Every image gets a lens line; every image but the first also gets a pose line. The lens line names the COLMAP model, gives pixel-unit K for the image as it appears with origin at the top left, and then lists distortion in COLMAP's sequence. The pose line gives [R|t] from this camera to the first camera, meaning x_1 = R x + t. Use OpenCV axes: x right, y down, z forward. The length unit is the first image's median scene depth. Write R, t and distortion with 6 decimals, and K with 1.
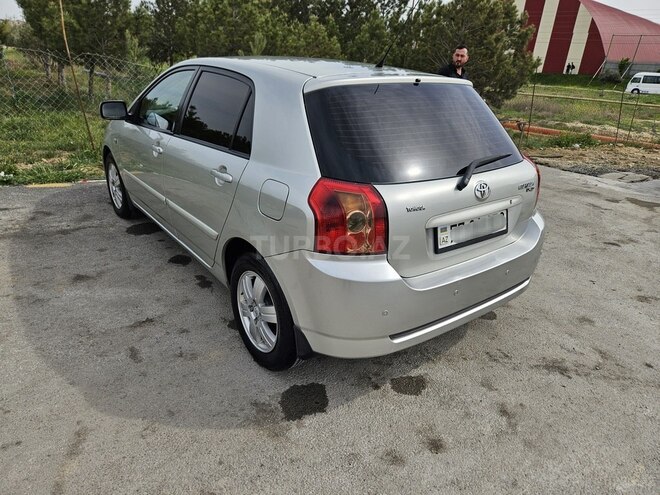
lens RADIAL K [[444.3, 0, 330.4], [0, 444.3, 244.3], [0, 0, 1]] dist [0.069828, -0.060514]
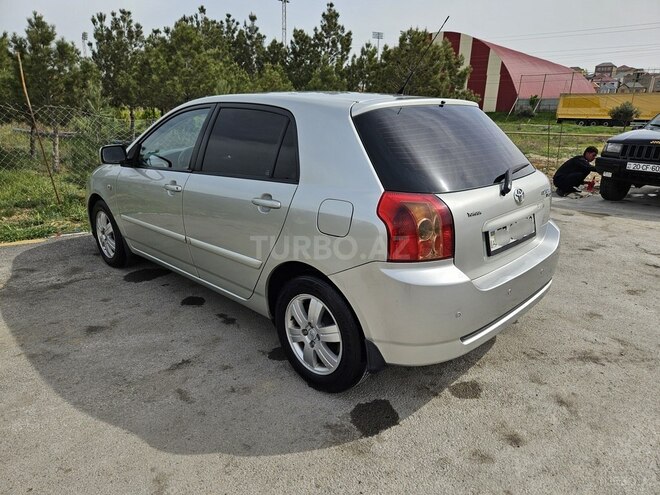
lens RADIAL K [[444.6, 0, 336.3], [0, 444.6, 249.9], [0, 0, 1]] dist [0.068140, -0.057237]
pose [[0.987320, -0.088343, 0.131886, -0.208369], [0.098834, 0.992256, -0.075231, 0.039902], [-0.124219, 0.087312, 0.988406, -0.009729]]
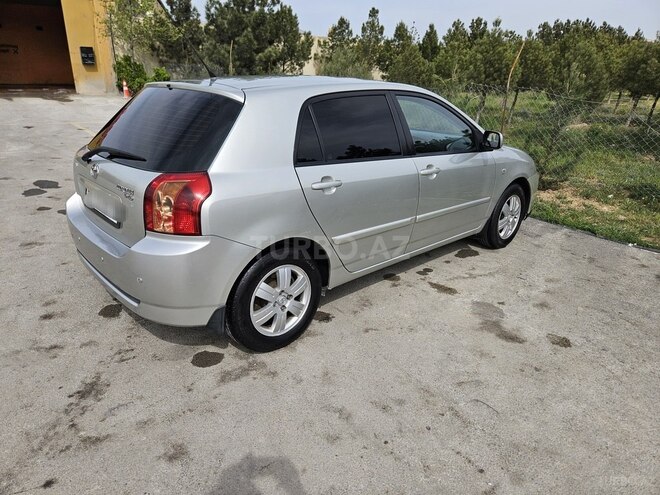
lens RADIAL K [[444.3, 0, 330.4], [0, 444.3, 244.3], [0, 0, 1]] dist [0.069828, -0.060514]
pose [[0.095559, 0.318020, -0.943256, 1.307273], [-0.397812, 0.880832, 0.256672, -0.415364], [0.912477, 0.350711, 0.210684, 1.138945]]
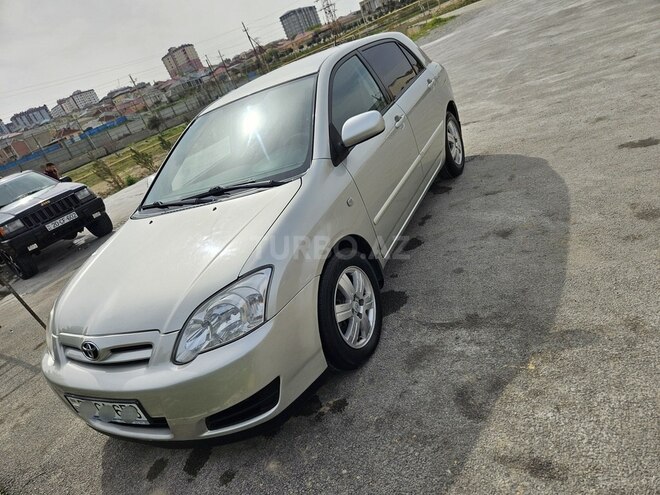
lens RADIAL K [[444.6, 0, 336.3], [0, 444.6, 249.9], [0, 0, 1]] dist [0.068140, -0.057237]
pose [[-0.453116, -0.259932, 0.852714, -1.552974], [0.611094, 0.605860, 0.509409, -0.788141], [-0.649037, 0.751910, -0.115682, 1.740948]]
